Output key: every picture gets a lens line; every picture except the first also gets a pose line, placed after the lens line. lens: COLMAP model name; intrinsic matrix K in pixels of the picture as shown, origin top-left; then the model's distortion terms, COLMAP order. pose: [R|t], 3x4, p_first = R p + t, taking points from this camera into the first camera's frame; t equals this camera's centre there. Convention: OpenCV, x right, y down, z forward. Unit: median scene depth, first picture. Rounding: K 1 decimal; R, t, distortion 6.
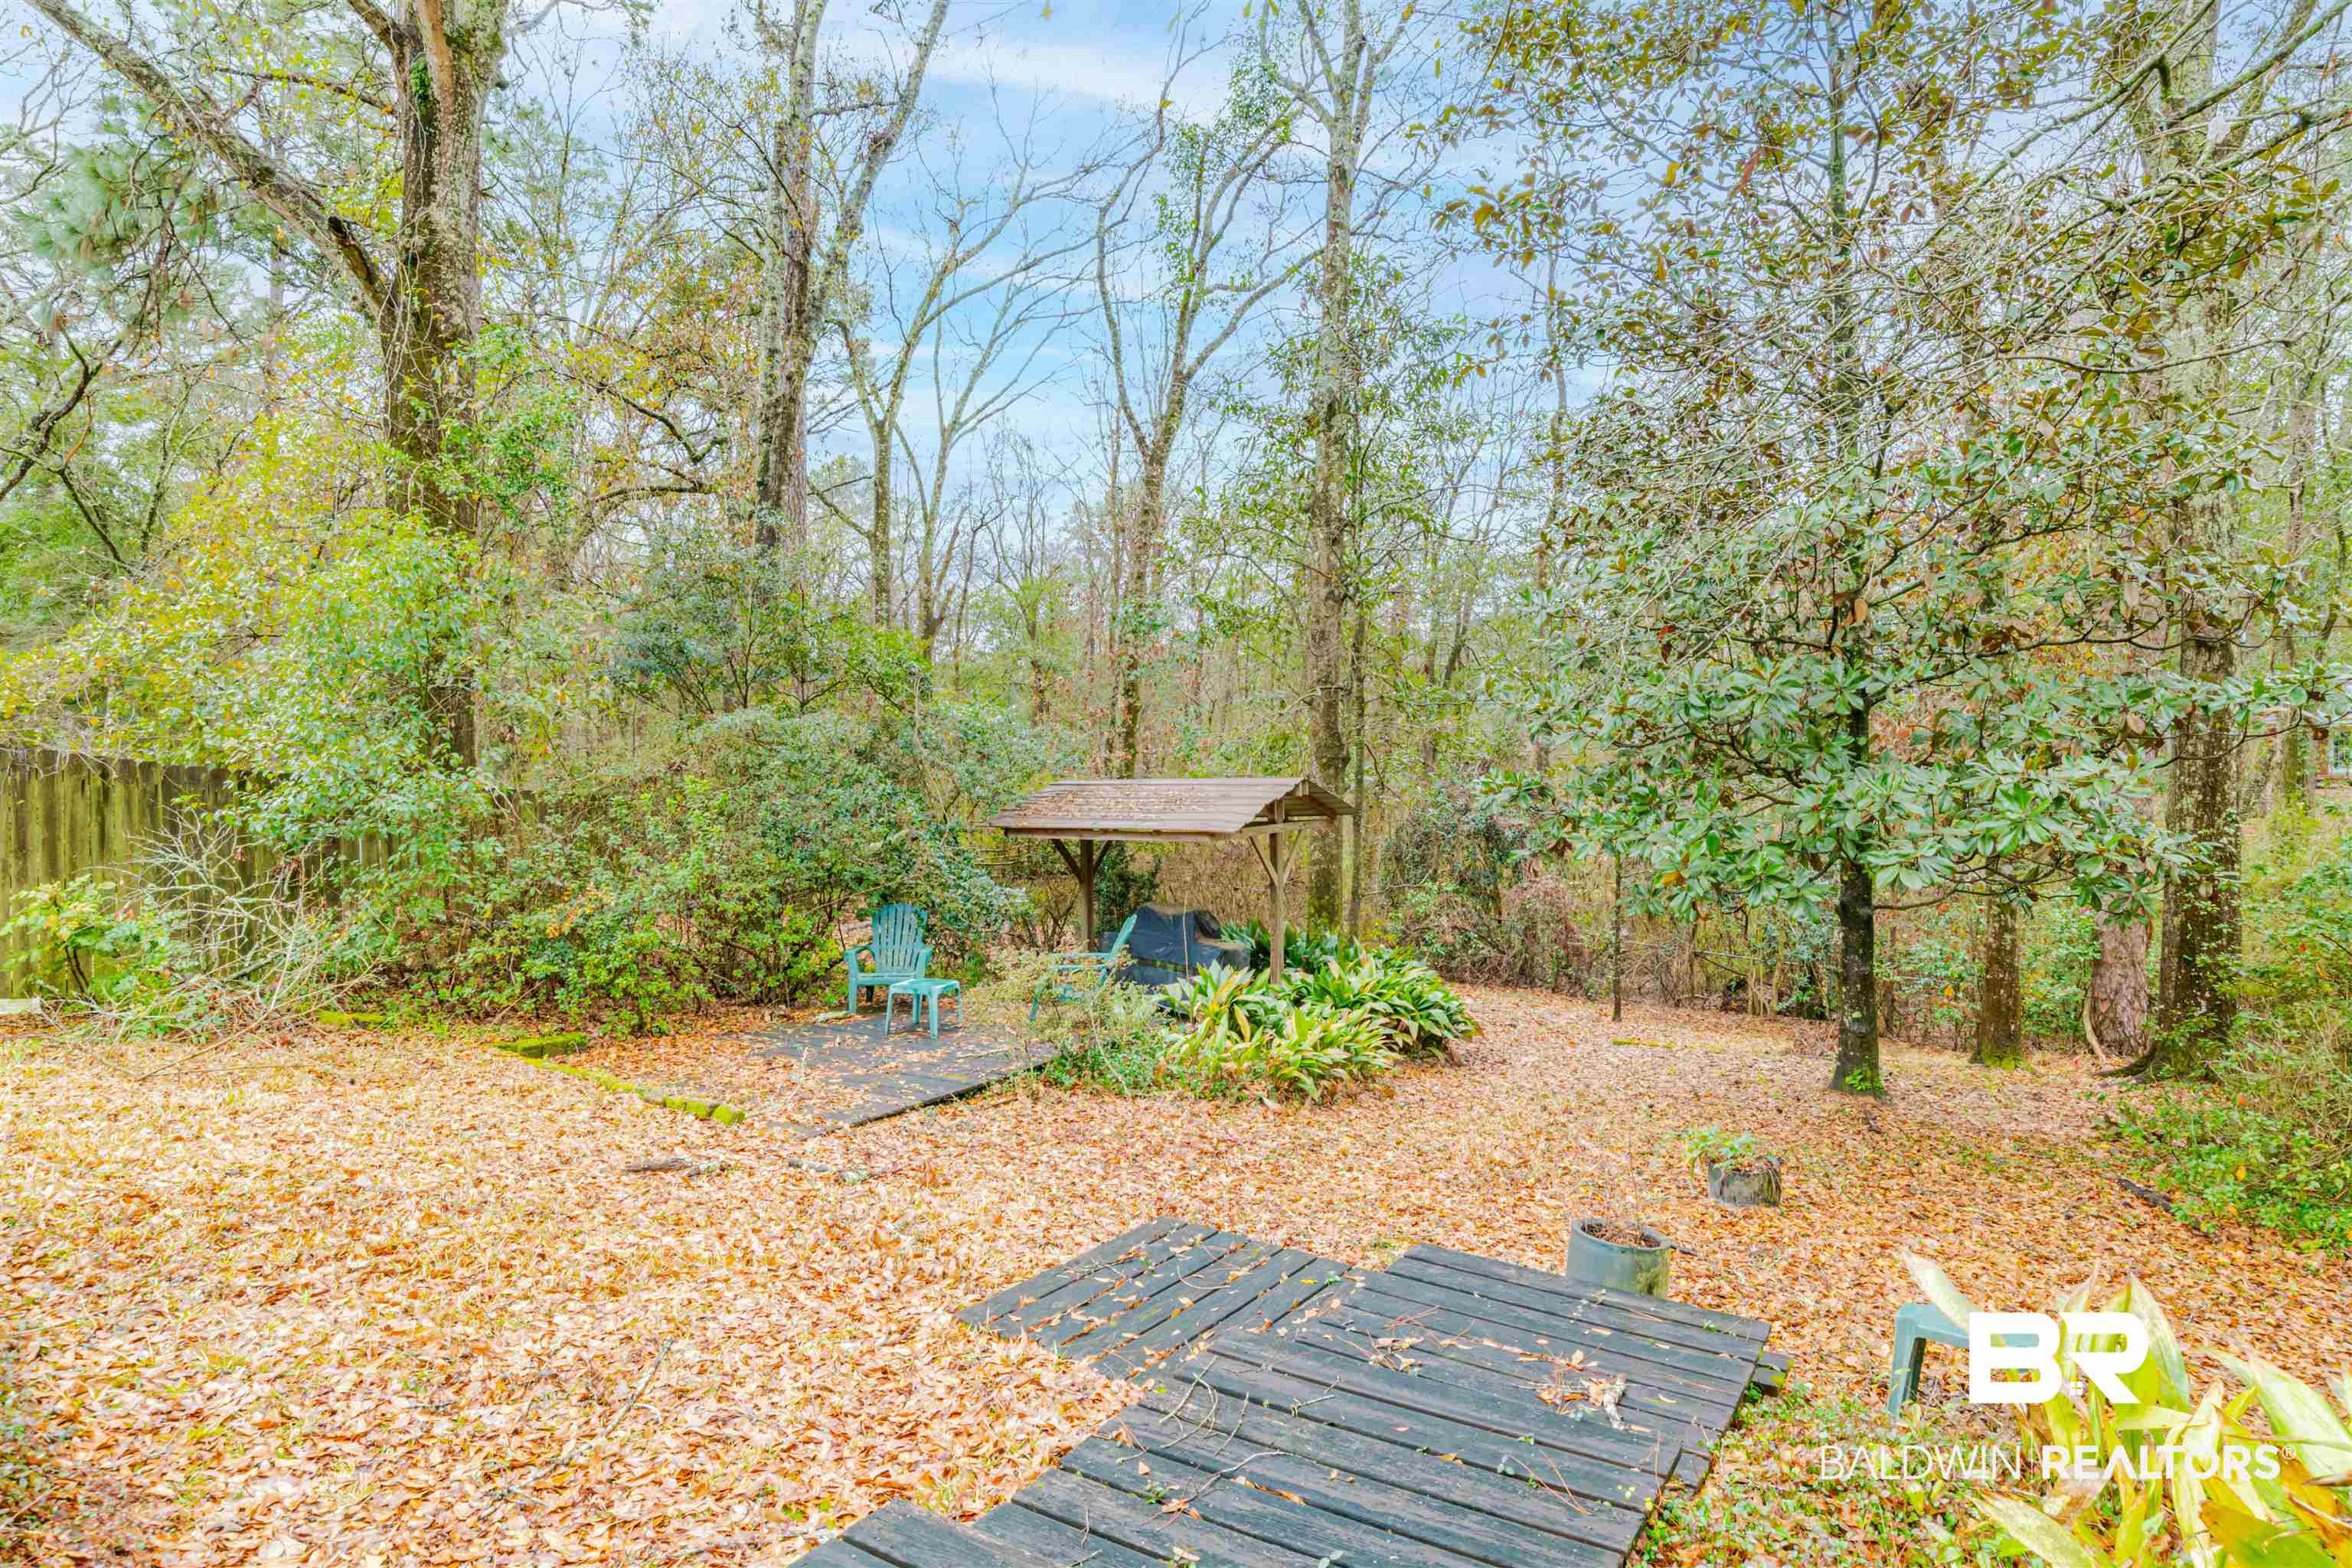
lens RADIAL K [[1190.8, 0, 1174.3], [0, 1190.8, 776.1], [0, 0, 1]] dist [0.031071, 0.000416]
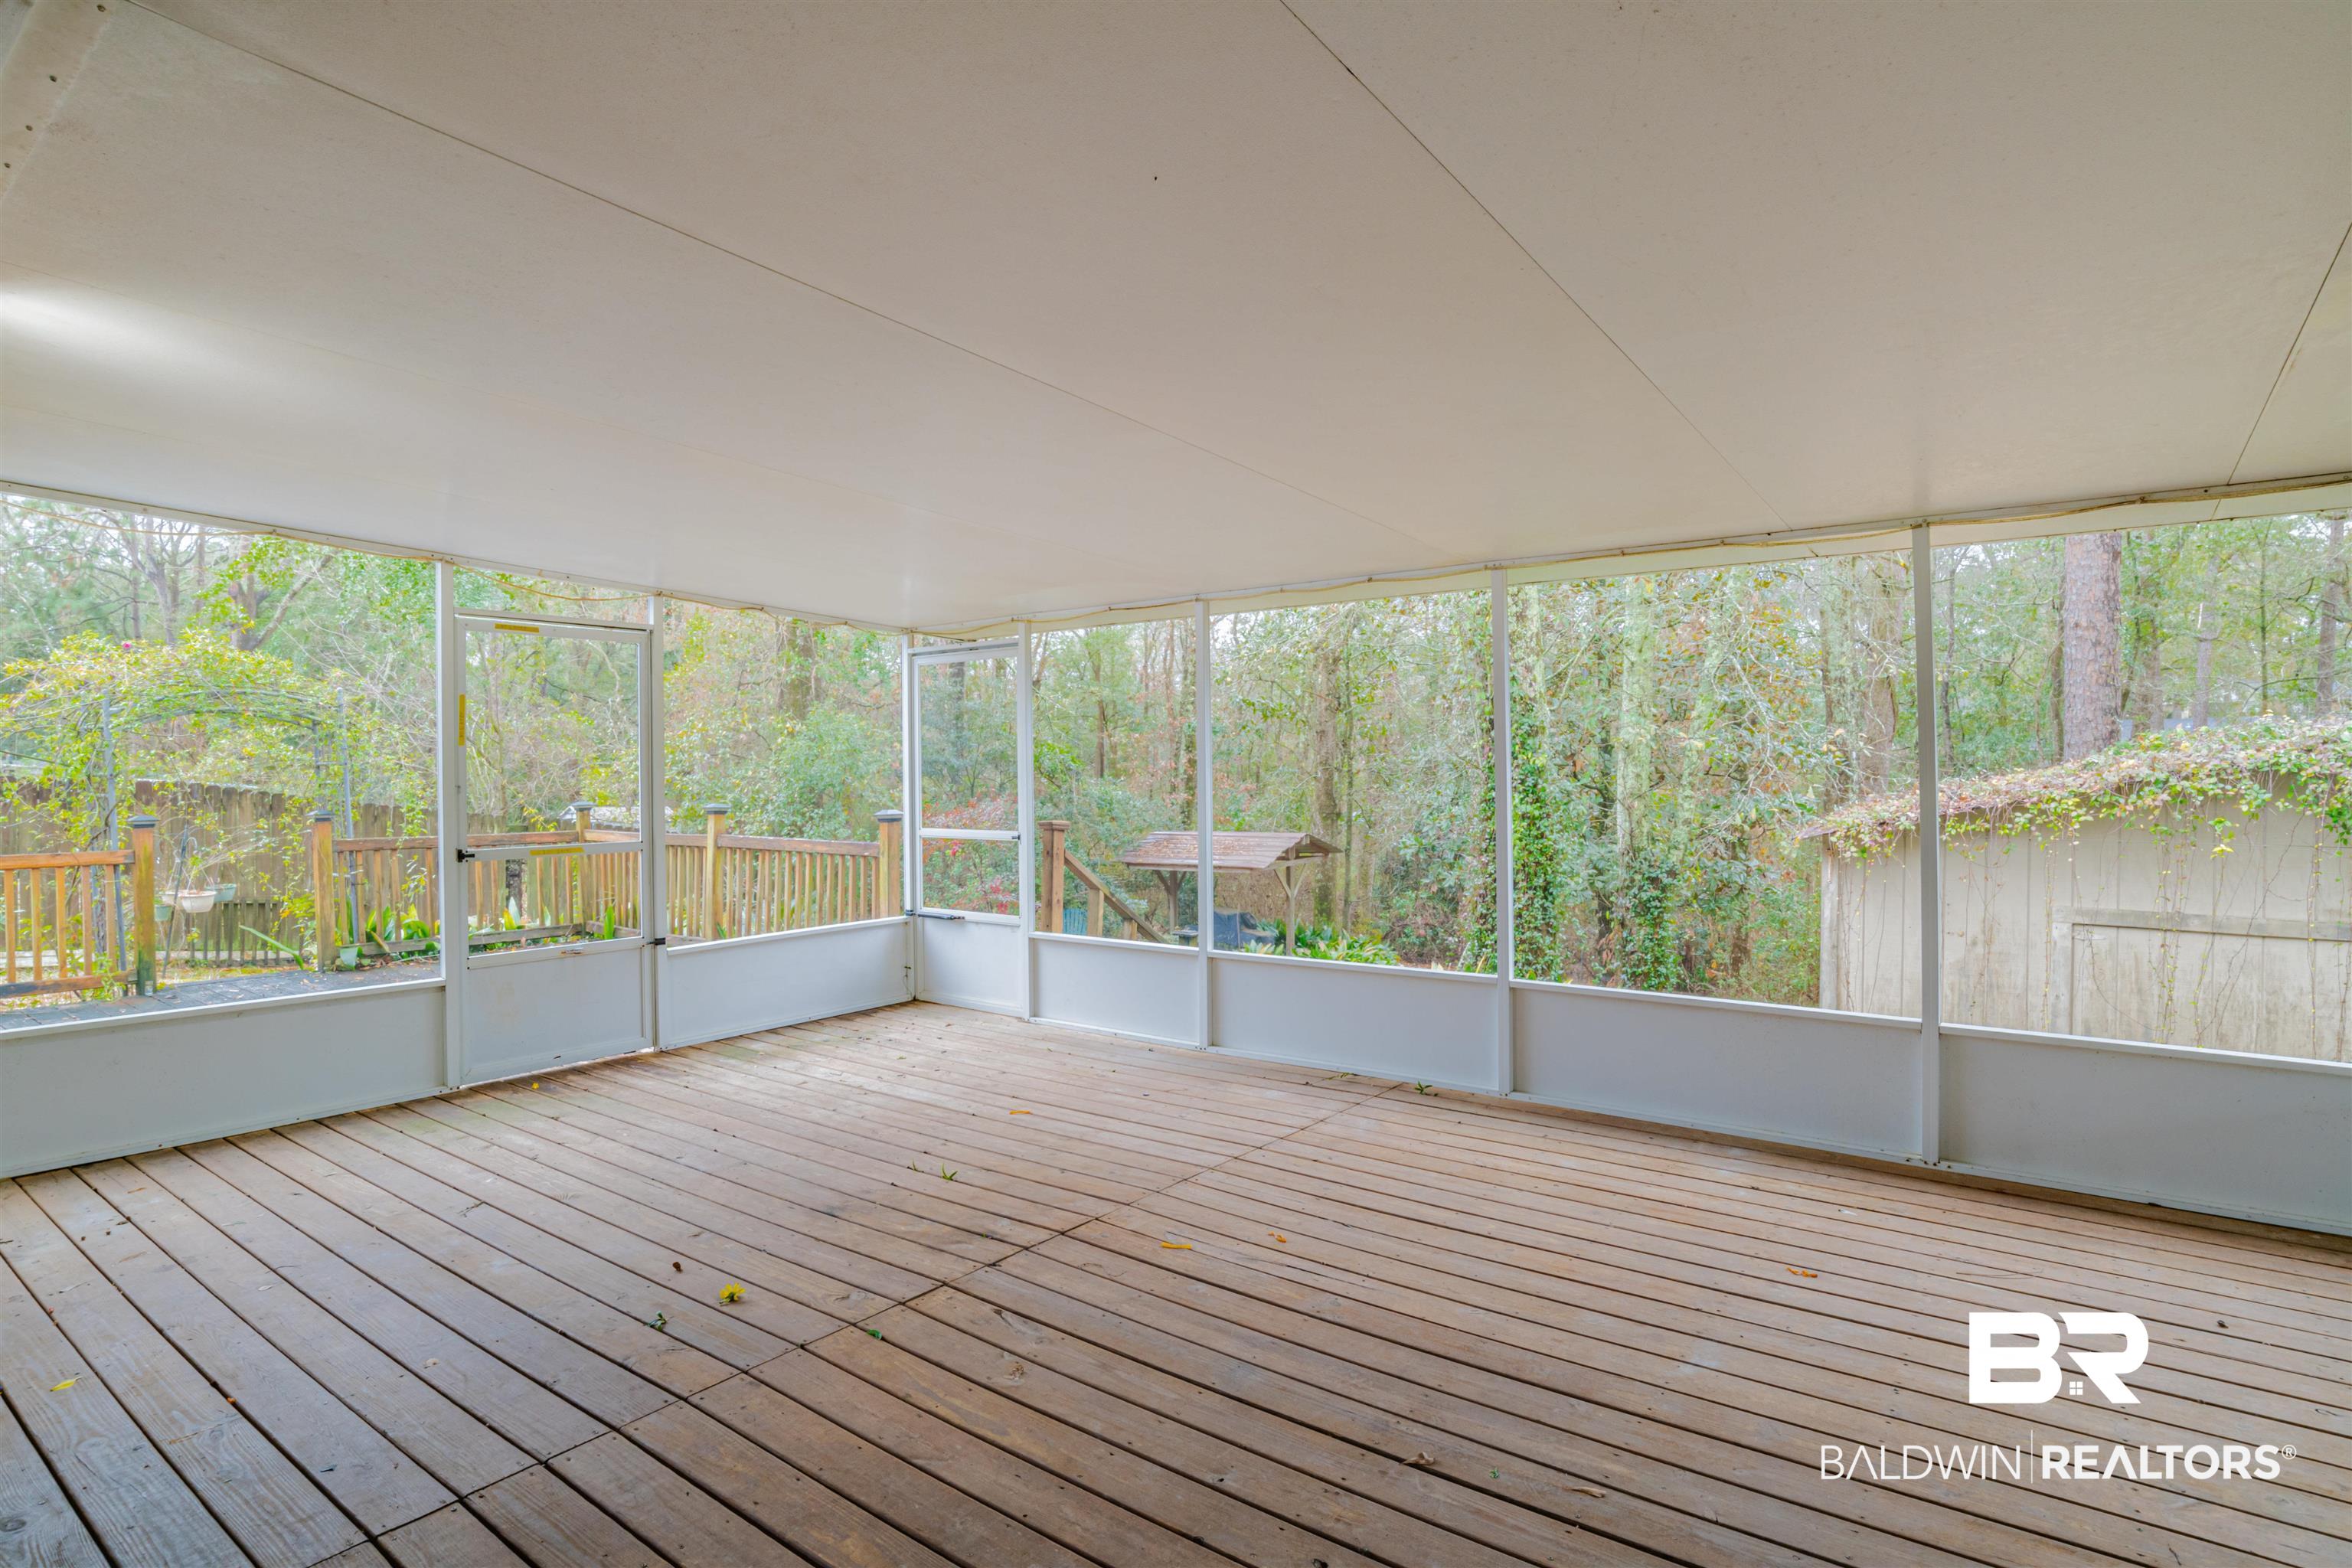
lens RADIAL K [[1190.8, 0, 1172.1], [0, 1190.8, 793.8], [0, 0, 1]] dist [0.031071, 0.000416]
pose [[0.999420, -0.000028, -0.034059, -0.020513], [0.000561, 0.999878, 0.015638, -0.071329], [0.034055, -0.015648, 0.999297, -0.600201]]
